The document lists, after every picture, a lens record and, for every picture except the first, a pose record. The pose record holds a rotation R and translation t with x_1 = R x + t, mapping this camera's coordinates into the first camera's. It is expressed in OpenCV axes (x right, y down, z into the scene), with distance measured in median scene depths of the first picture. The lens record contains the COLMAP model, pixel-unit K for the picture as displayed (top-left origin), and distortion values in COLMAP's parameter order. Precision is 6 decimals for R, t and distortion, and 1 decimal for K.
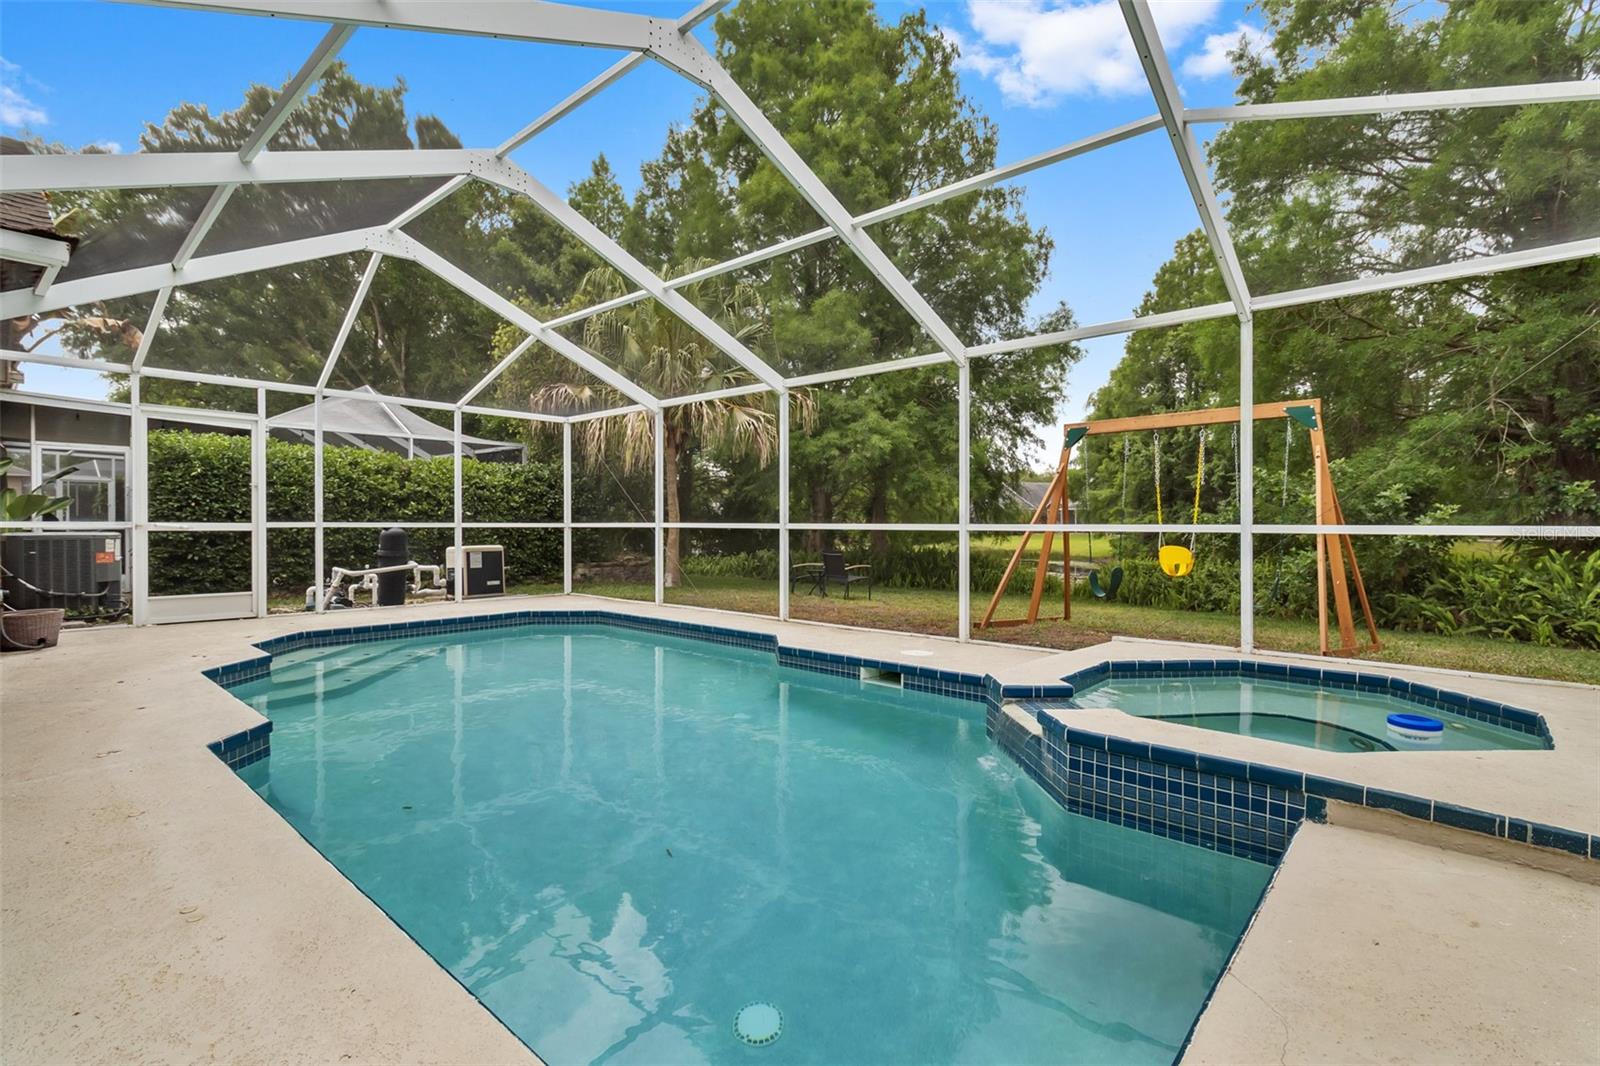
lens RADIAL K [[744.1, 0, 800.5], [0, 744.1, 530.2], [0, 0, 1]] dist [-0.005884, 0.000078]
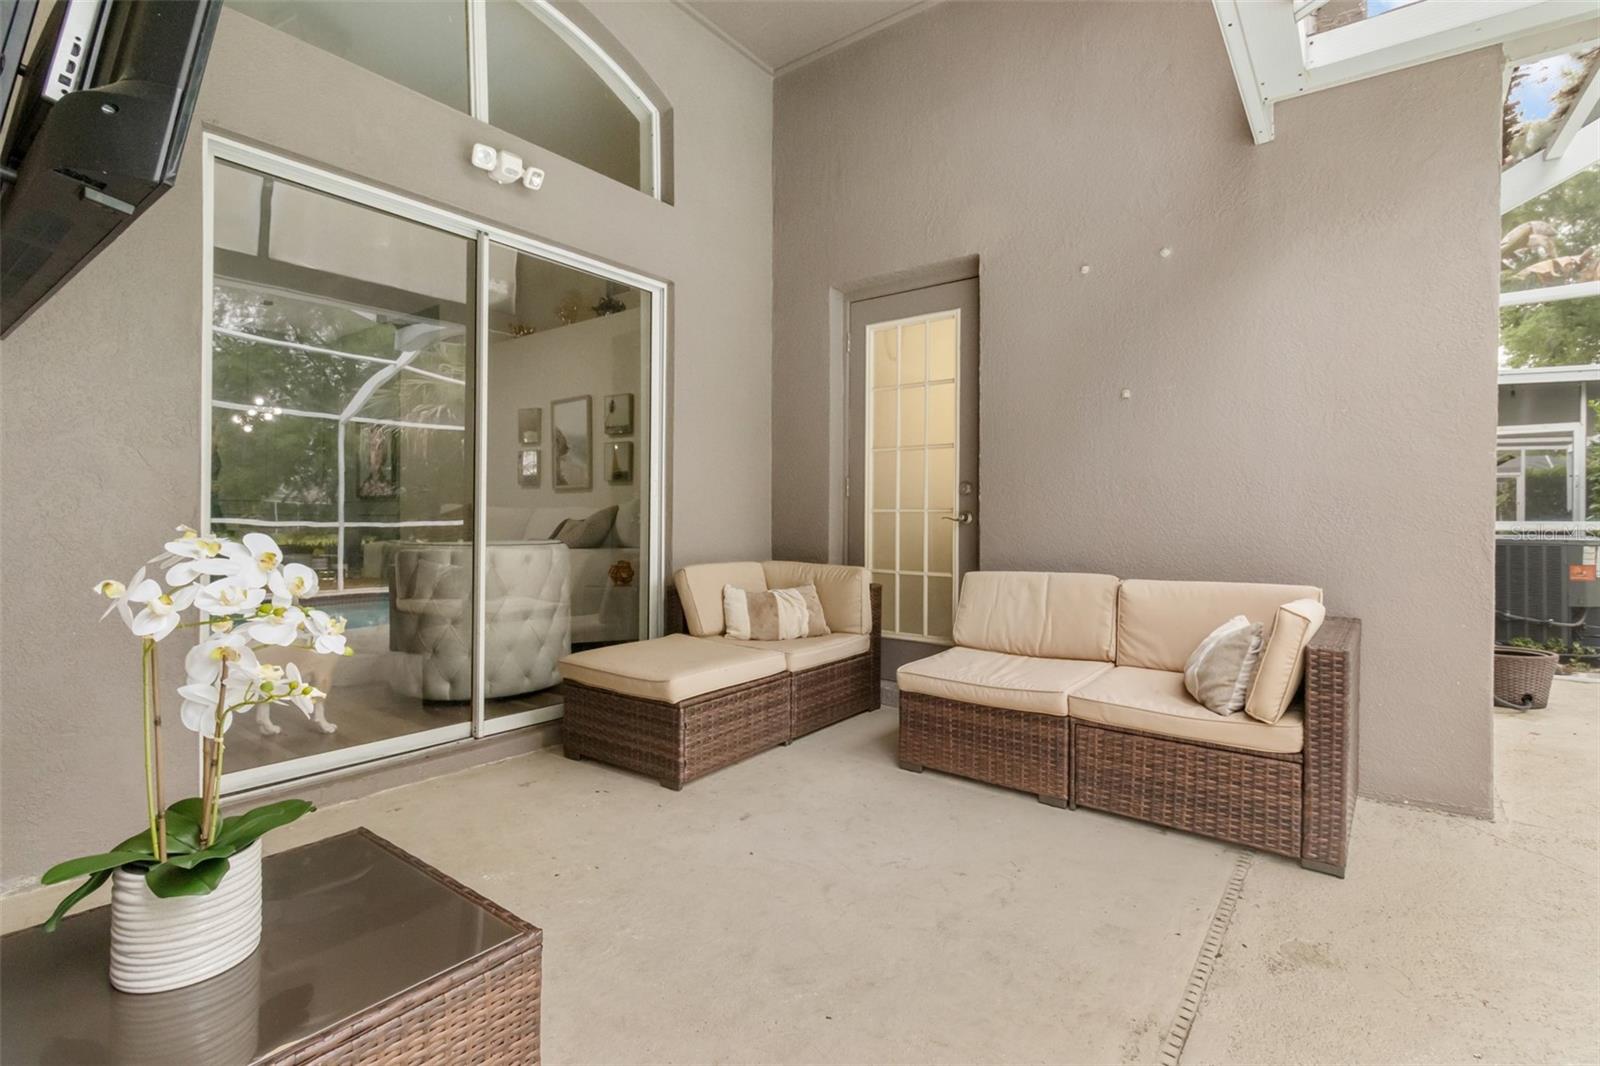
lens RADIAL K [[744.1, 0, 801.3], [0, 744.1, 528.3], [0, 0, 1]] dist [-0.005884, 0.000078]
pose [[0.070611, 0.006945, -0.997480, -0.295935], [-0.007880, 0.999948, 0.006404, -0.003924], [0.997473, 0.007408, 0.070662, 0.213041]]
